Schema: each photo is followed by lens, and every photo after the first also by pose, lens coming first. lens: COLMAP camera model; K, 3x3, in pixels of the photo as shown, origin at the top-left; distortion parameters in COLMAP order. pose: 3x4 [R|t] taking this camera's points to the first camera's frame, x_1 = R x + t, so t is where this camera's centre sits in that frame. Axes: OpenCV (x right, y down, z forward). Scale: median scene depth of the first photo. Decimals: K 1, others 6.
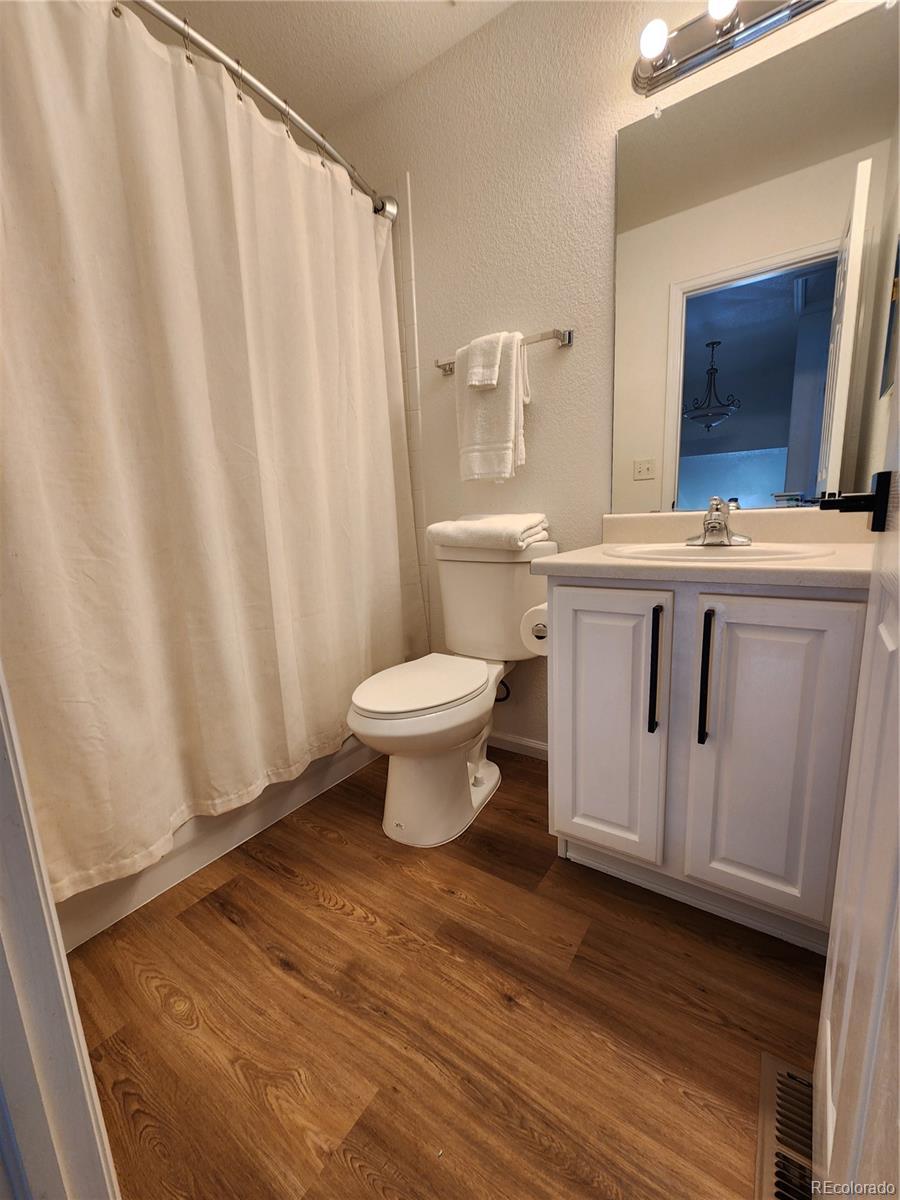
lens RADIAL K [[484.6, 0, 455.7], [0, 484.6, 603.3], [0, 0, 1]] dist [0.002234, -0.001172]
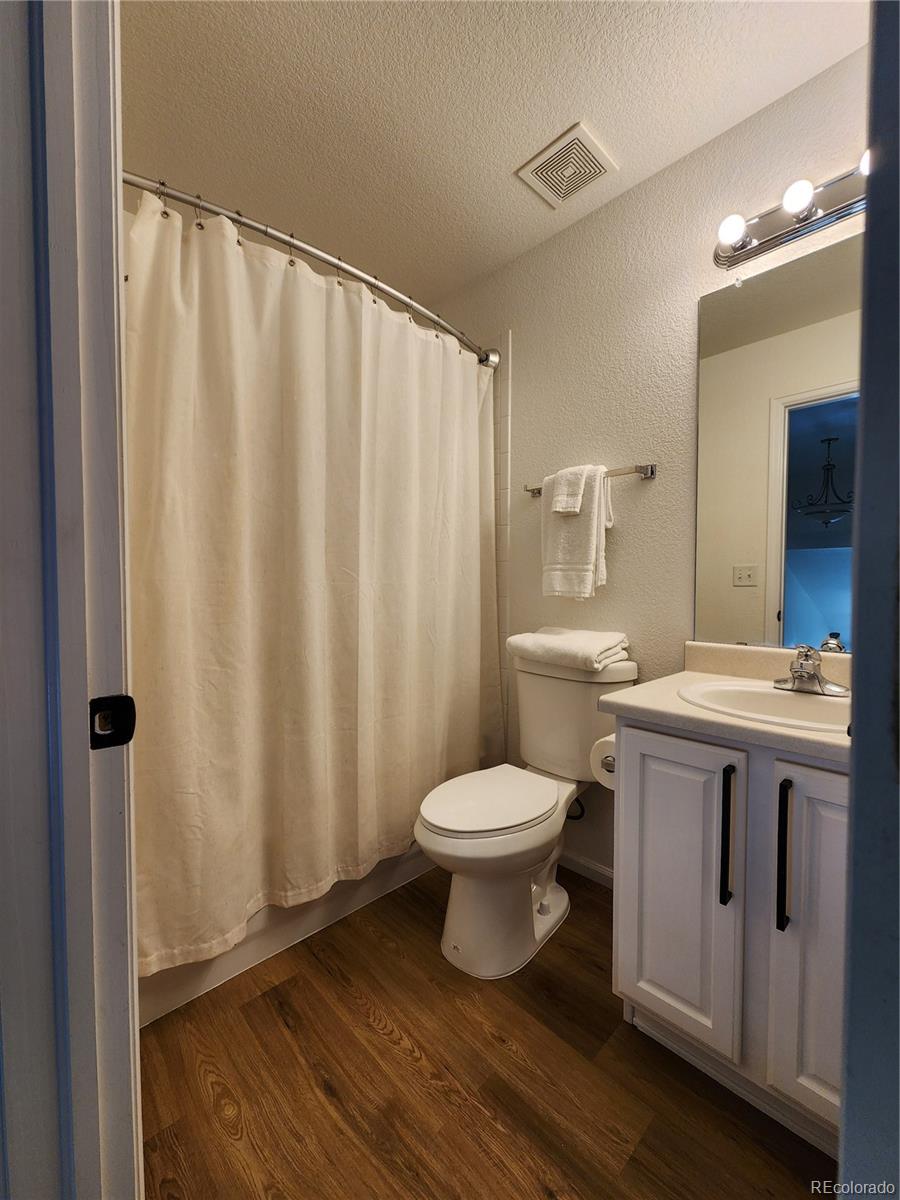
lens RADIAL K [[484.6, 0, 455.7], [0, 484.6, 603.3], [0, 0, 1]] dist [0.002234, -0.001172]
pose [[0.979462, 0.048960, -0.195593, 0.043908], [-0.077003, 0.987372, -0.138447, -0.103855], [0.186344, 0.150664, 0.970864, -0.062532]]
